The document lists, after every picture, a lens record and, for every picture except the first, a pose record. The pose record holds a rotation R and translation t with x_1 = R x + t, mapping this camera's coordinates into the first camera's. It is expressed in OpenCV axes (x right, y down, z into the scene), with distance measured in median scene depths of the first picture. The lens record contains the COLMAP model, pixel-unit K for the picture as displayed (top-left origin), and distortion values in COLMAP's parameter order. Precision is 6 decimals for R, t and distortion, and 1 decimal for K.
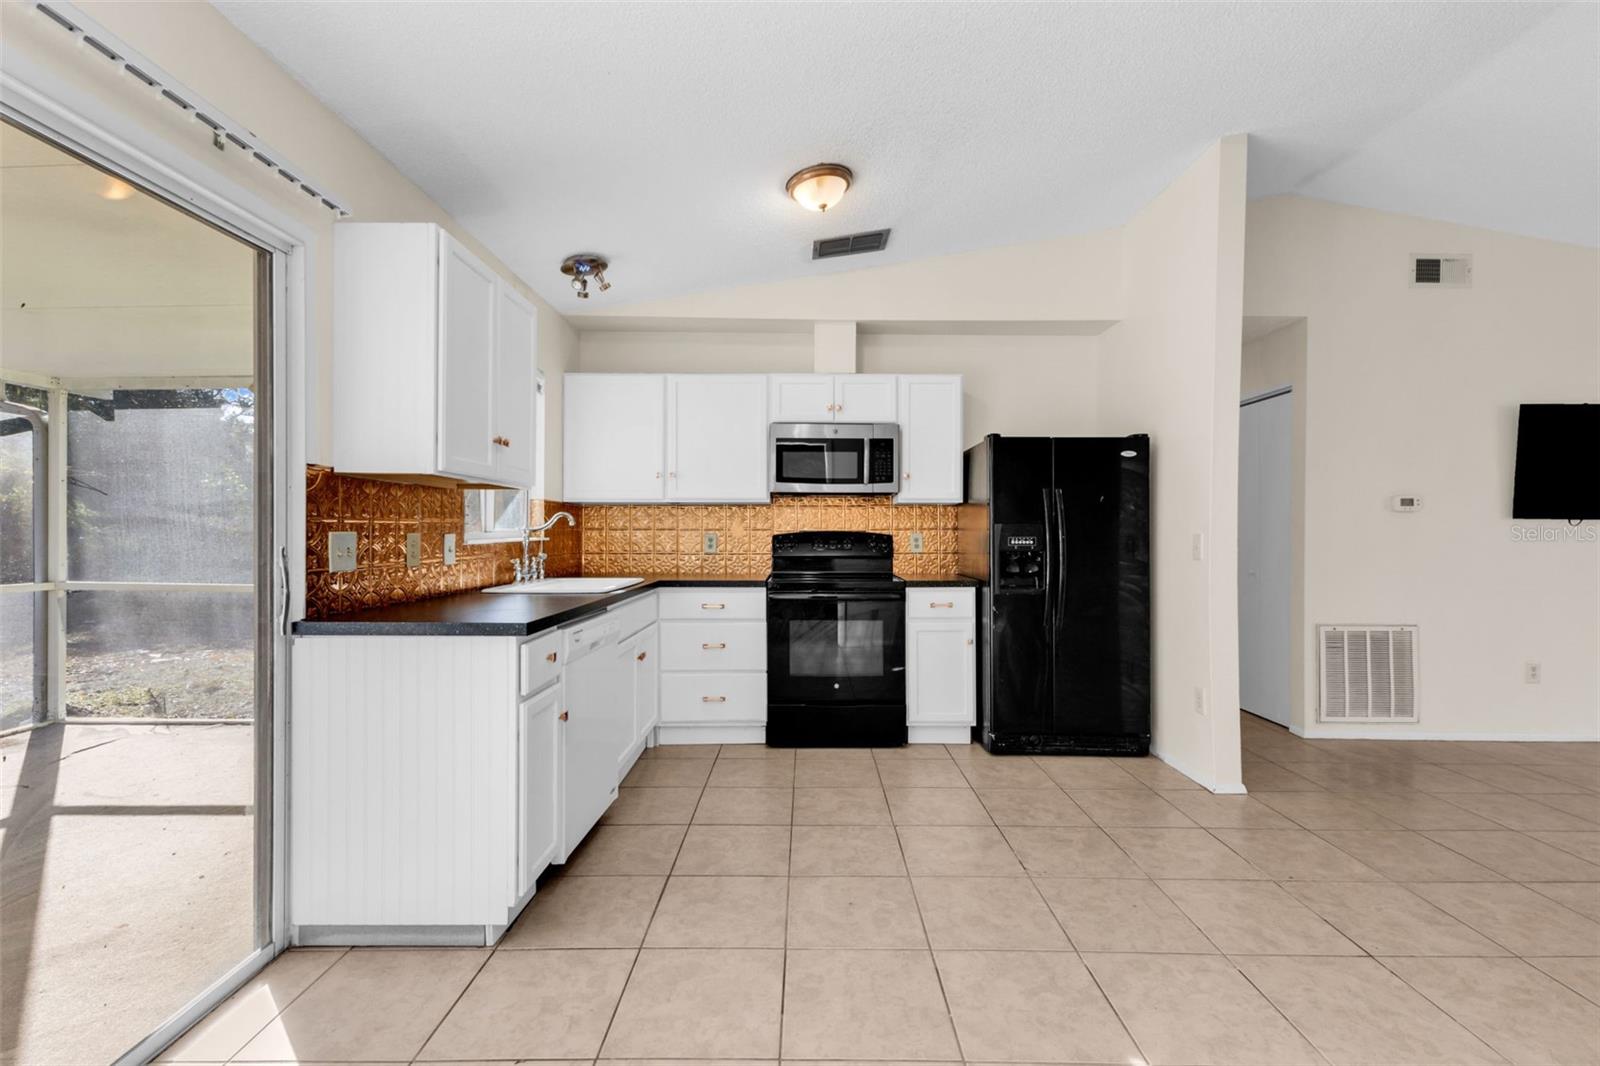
lens RADIAL K [[698.0, 0, 813.5], [0, 698.0, 527.2], [0, 0, 1]] dist [0.014871, -0.002238]
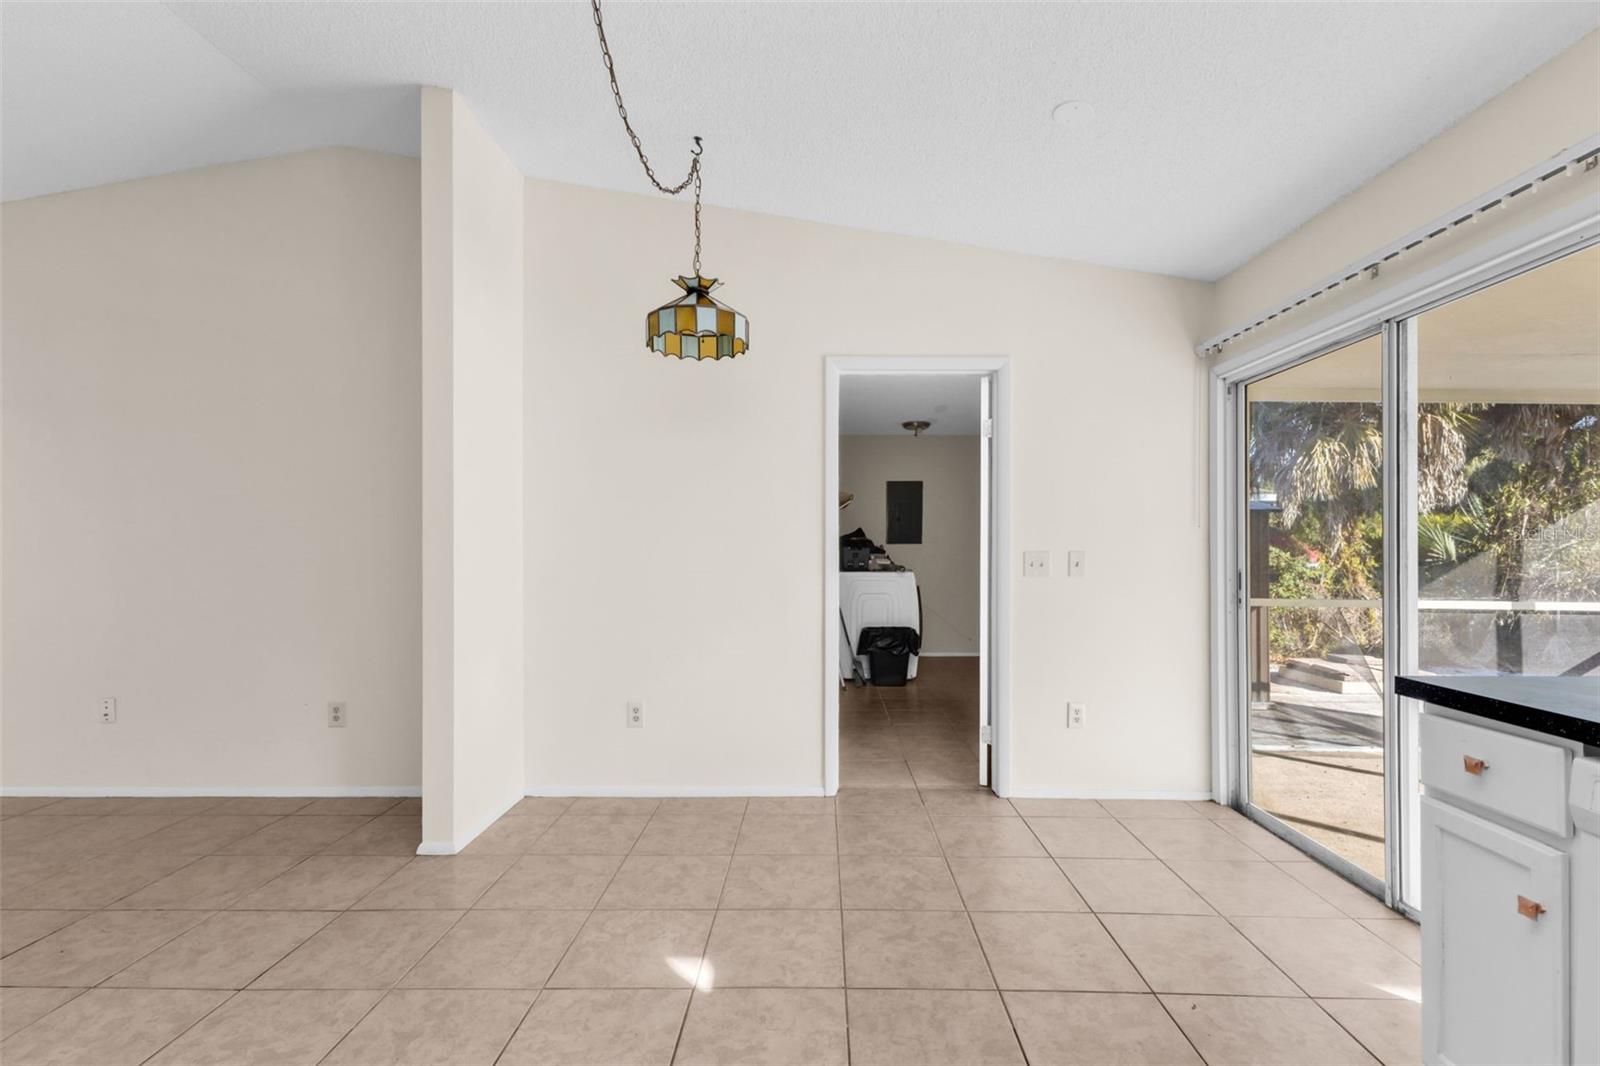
lens RADIAL K [[698.0, 0, 810.9], [0, 698.0, 543.1], [0, 0, 1]] dist [0.014871, -0.002238]
pose [[-0.999704, -0.001948, 0.024249, 0.099798], [-0.002114, 0.999975, -0.006809, 0.001252], [-0.024235, -0.006858, -0.999683, 0.901417]]
